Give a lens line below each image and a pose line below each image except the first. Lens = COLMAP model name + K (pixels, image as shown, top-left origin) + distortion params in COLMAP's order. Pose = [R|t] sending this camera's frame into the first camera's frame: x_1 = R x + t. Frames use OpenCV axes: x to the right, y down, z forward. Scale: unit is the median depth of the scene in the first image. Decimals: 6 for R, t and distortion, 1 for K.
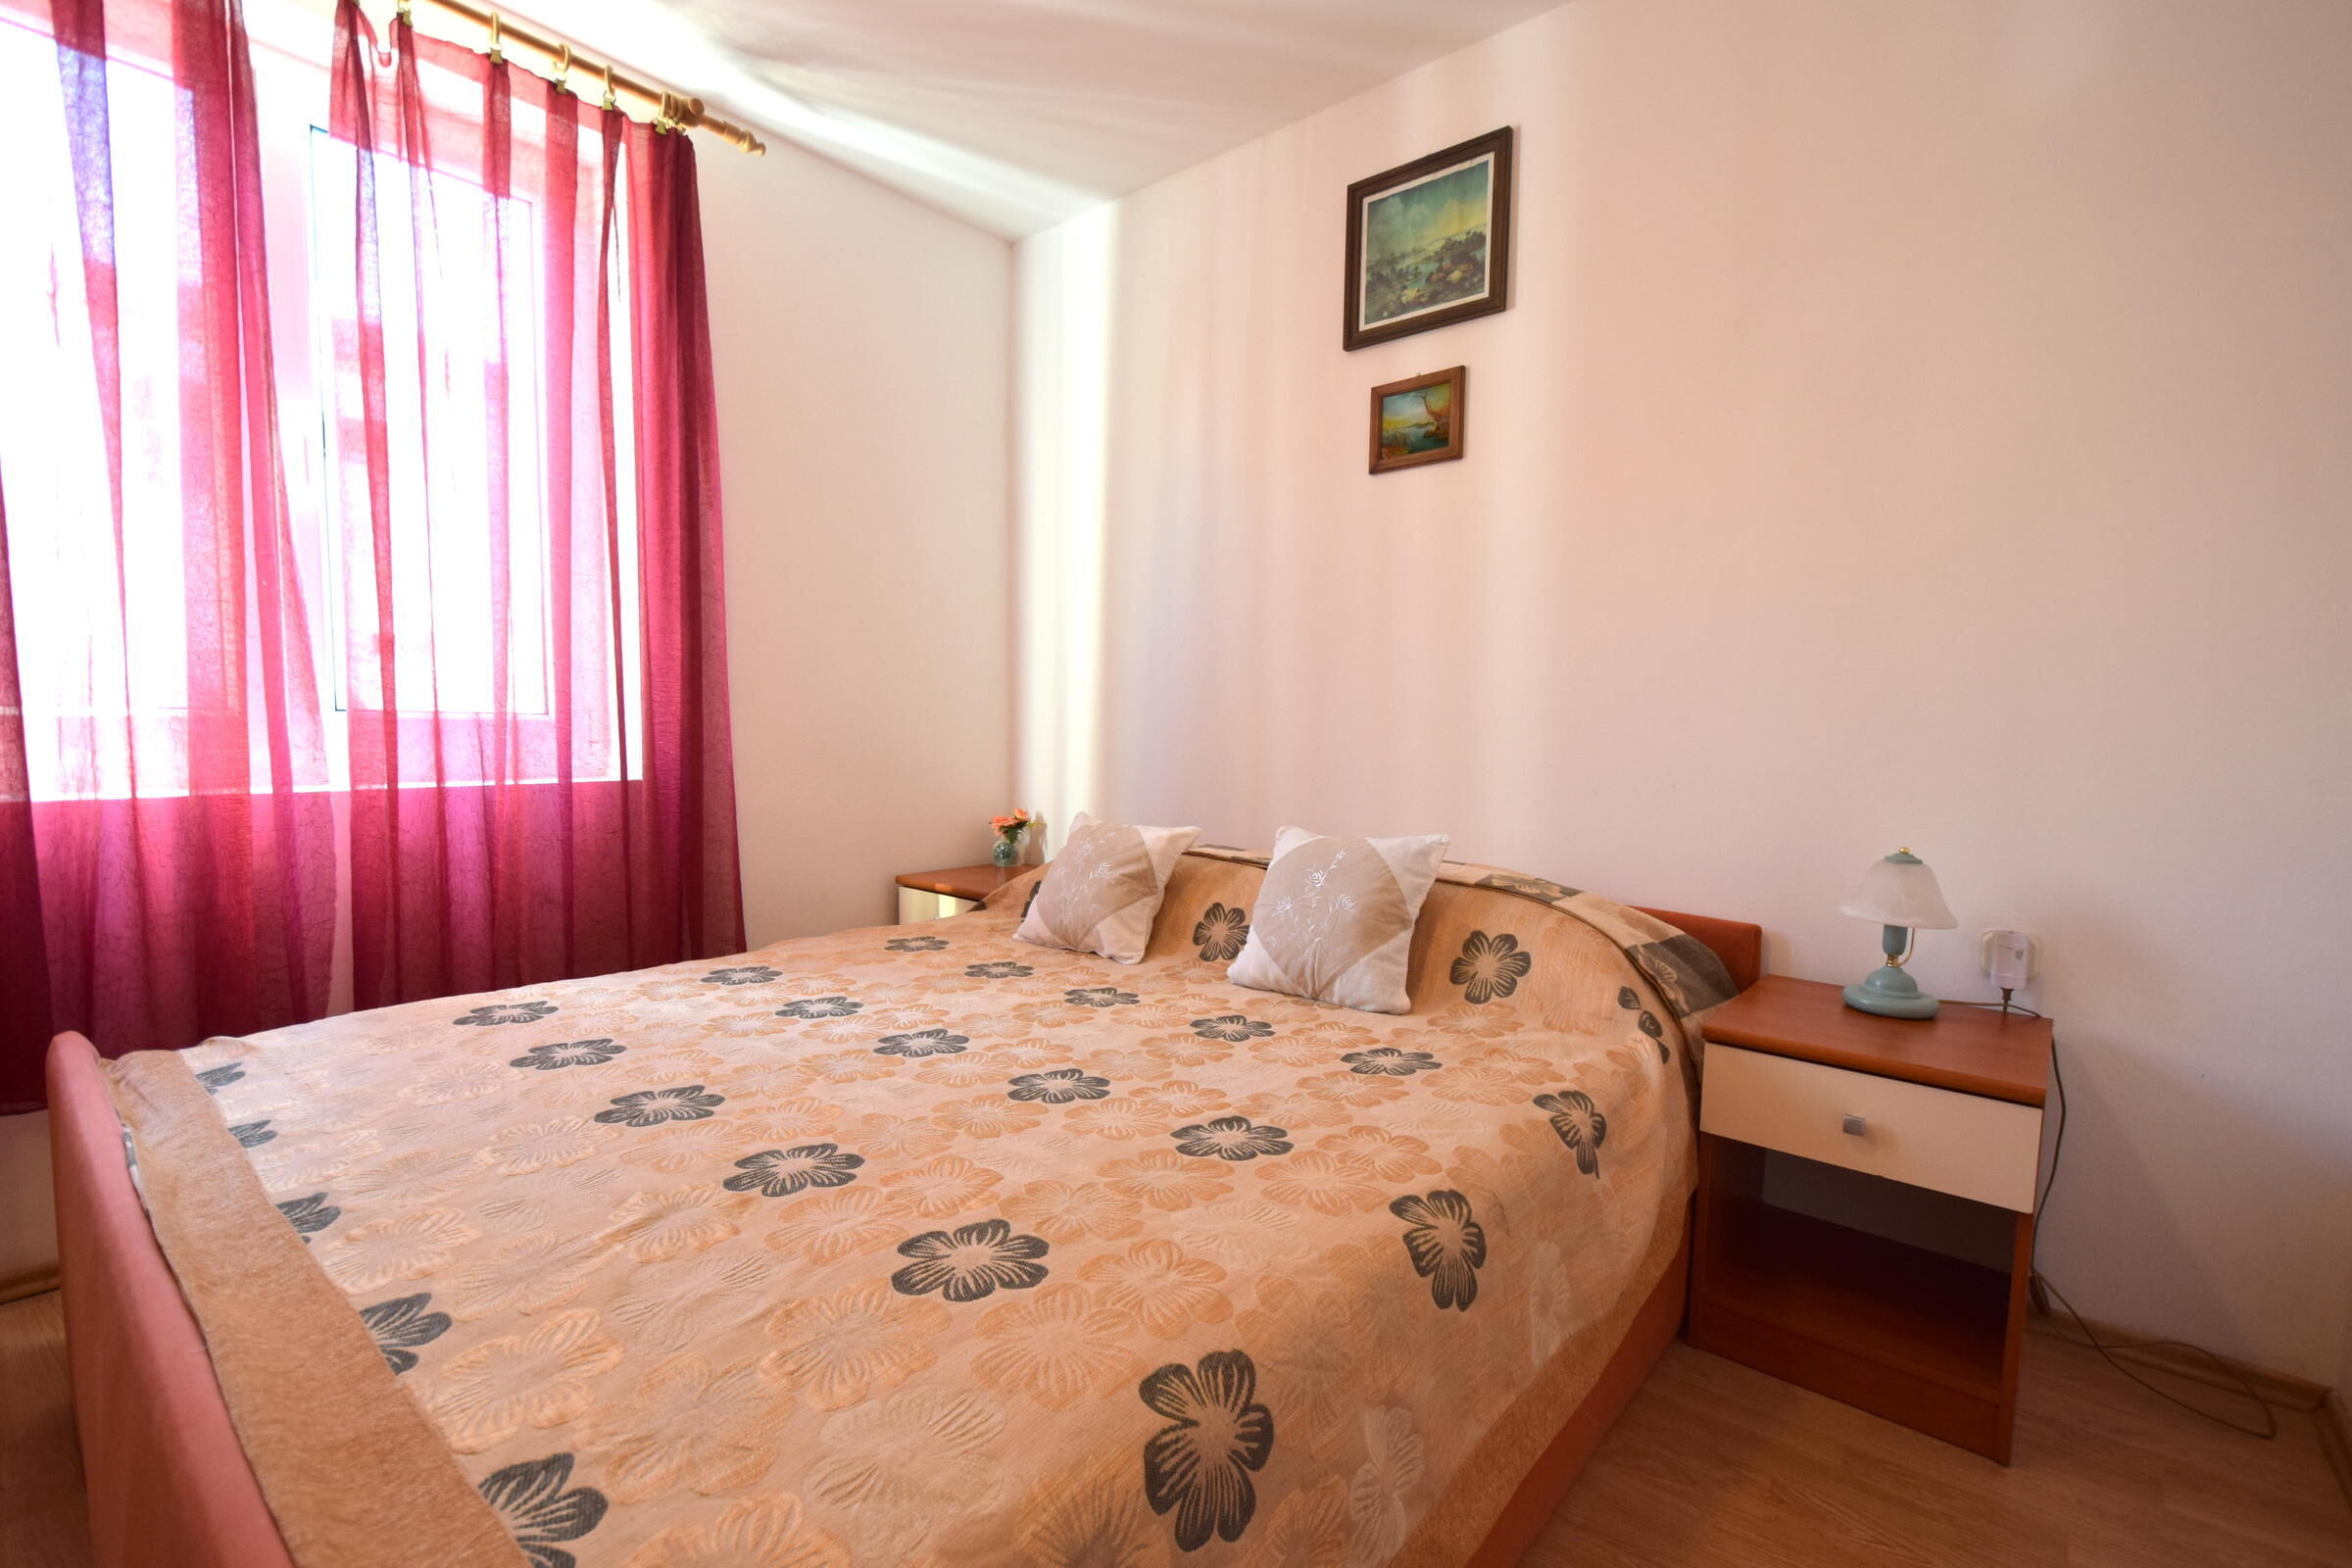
lens RADIAL K [[1017.1, 0, 1176.7], [0, 1017.1, 805.4], [0, 0, 1]] dist [-0.007485, -0.000084]
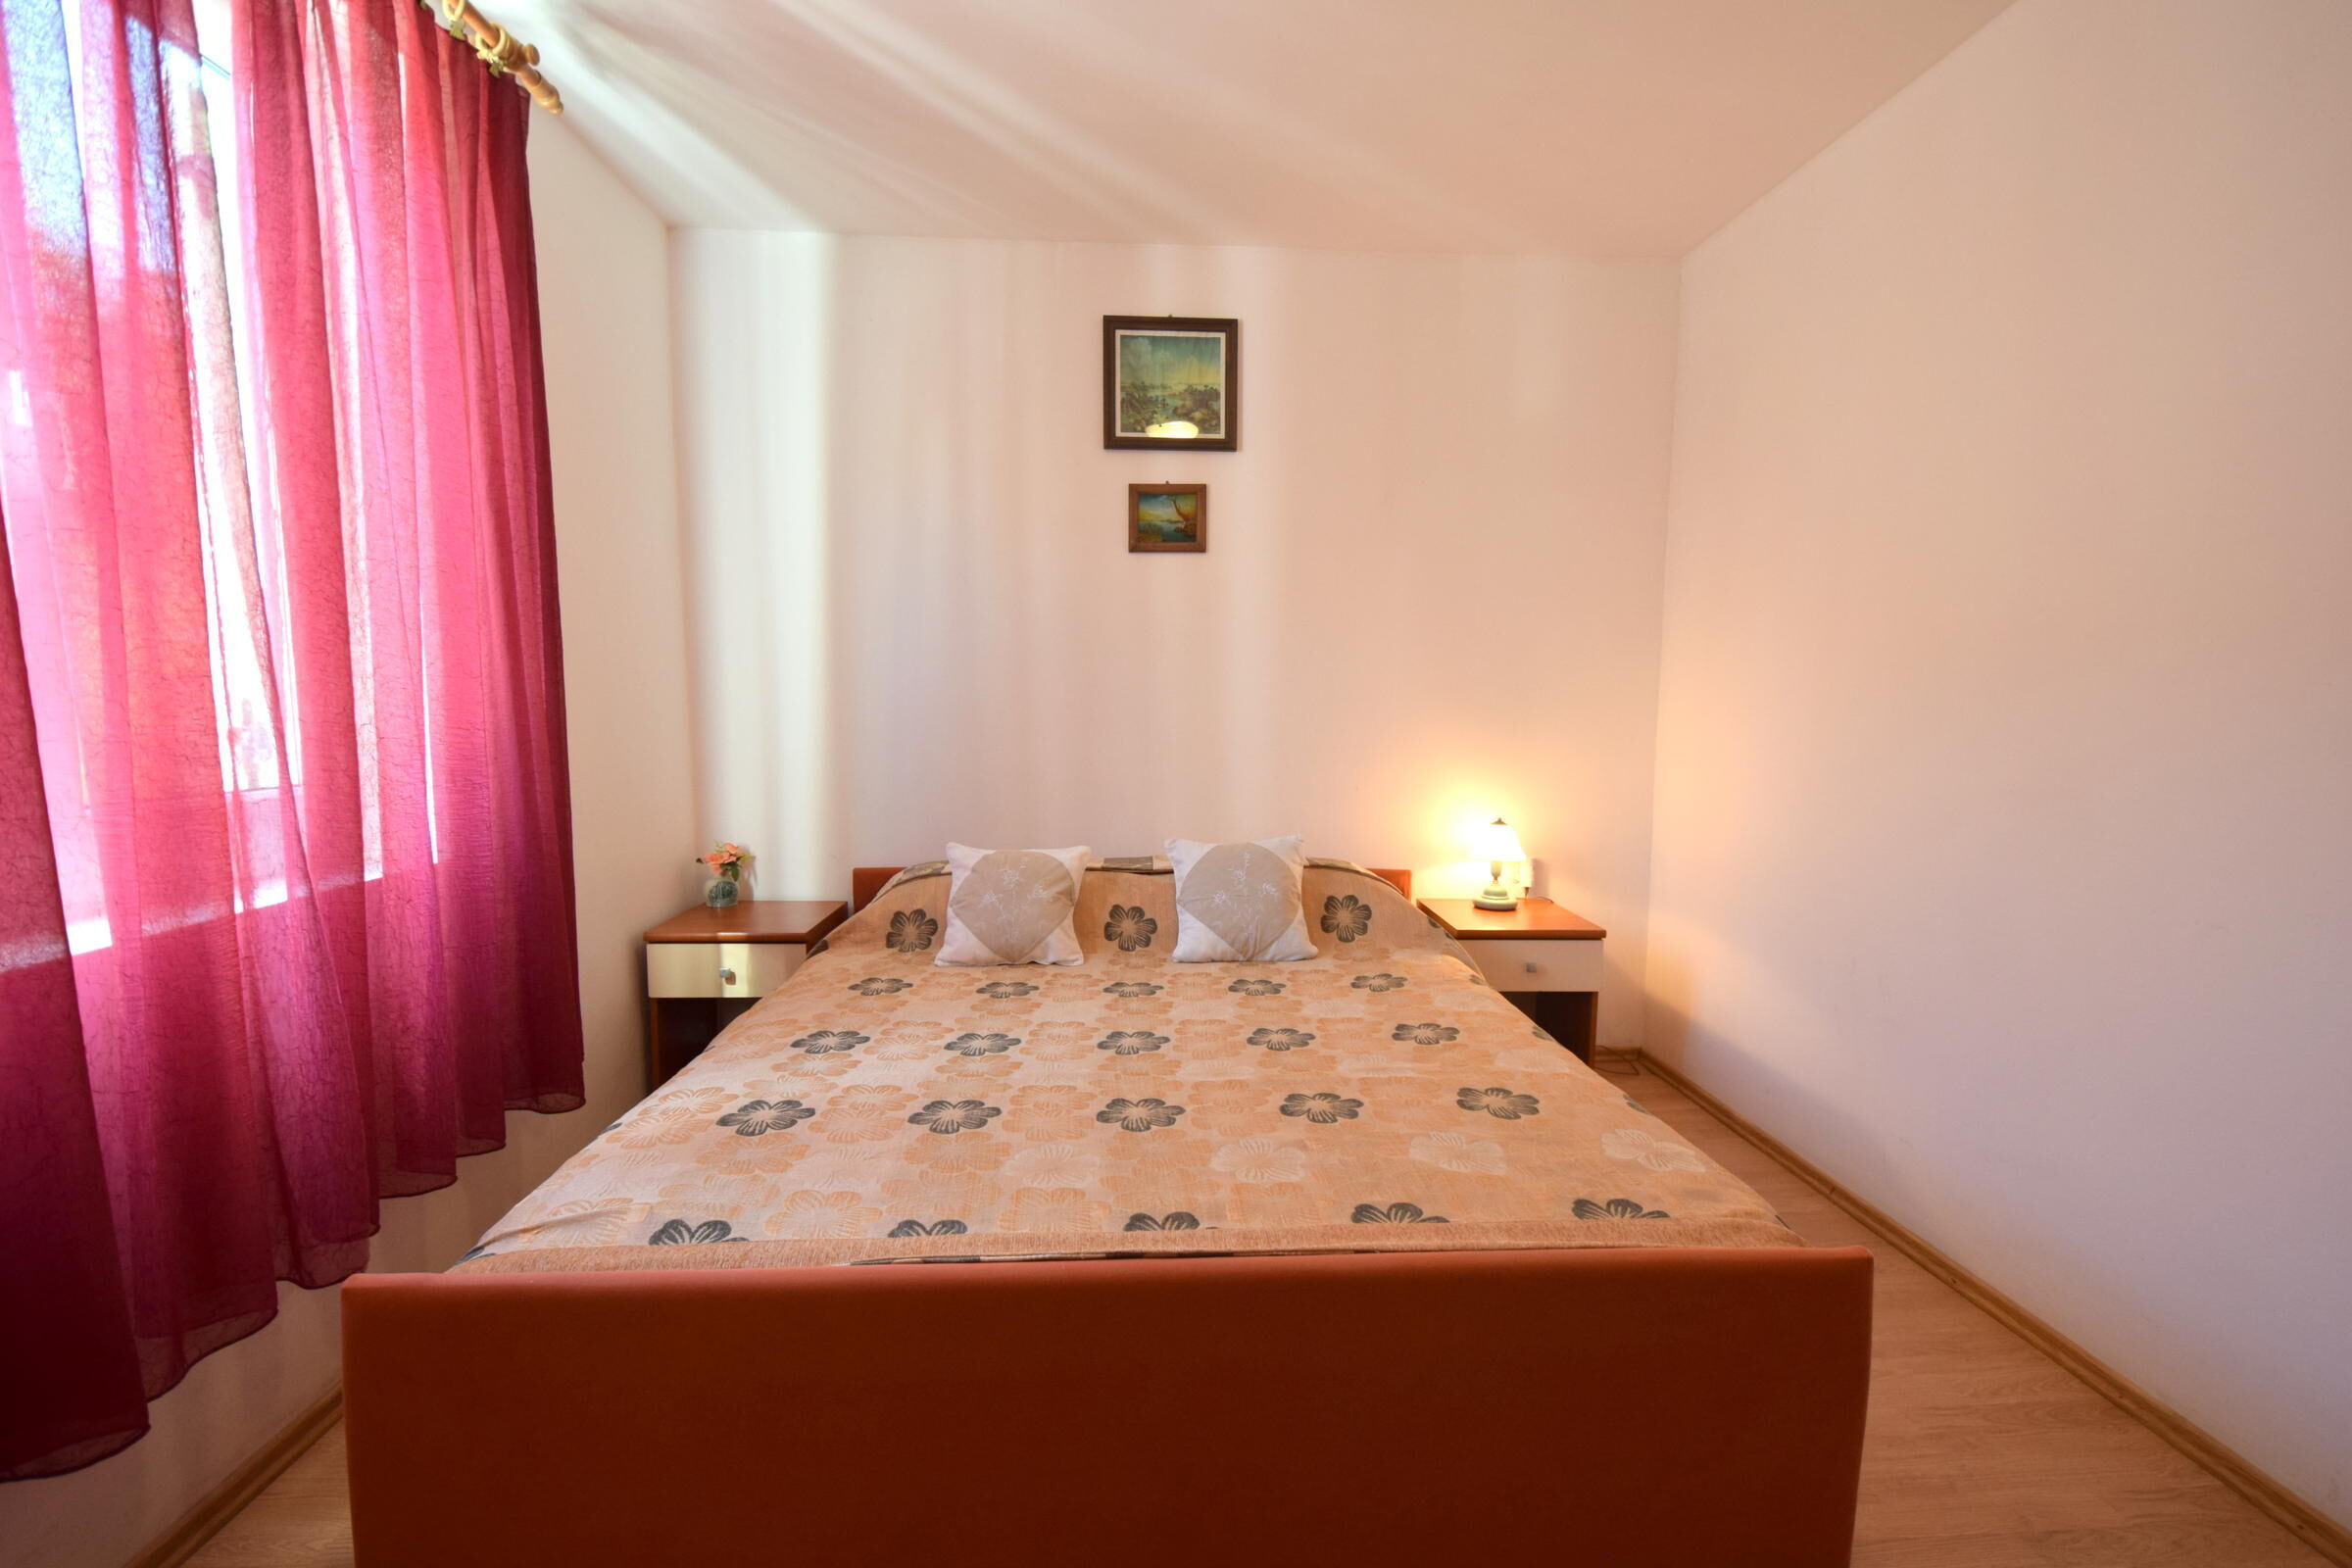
lens RADIAL K [[1063.6, 0, 1167.5], [0, 1063.6, 793.4], [0, 0, 1]] dist [0.013323, -0.010982]
pose [[0.735125, -0.071626, 0.674138, -0.748175], [0.059668, 0.997380, 0.040904, -0.086006], [-0.675301, 0.010155, 0.737472, -0.004295]]
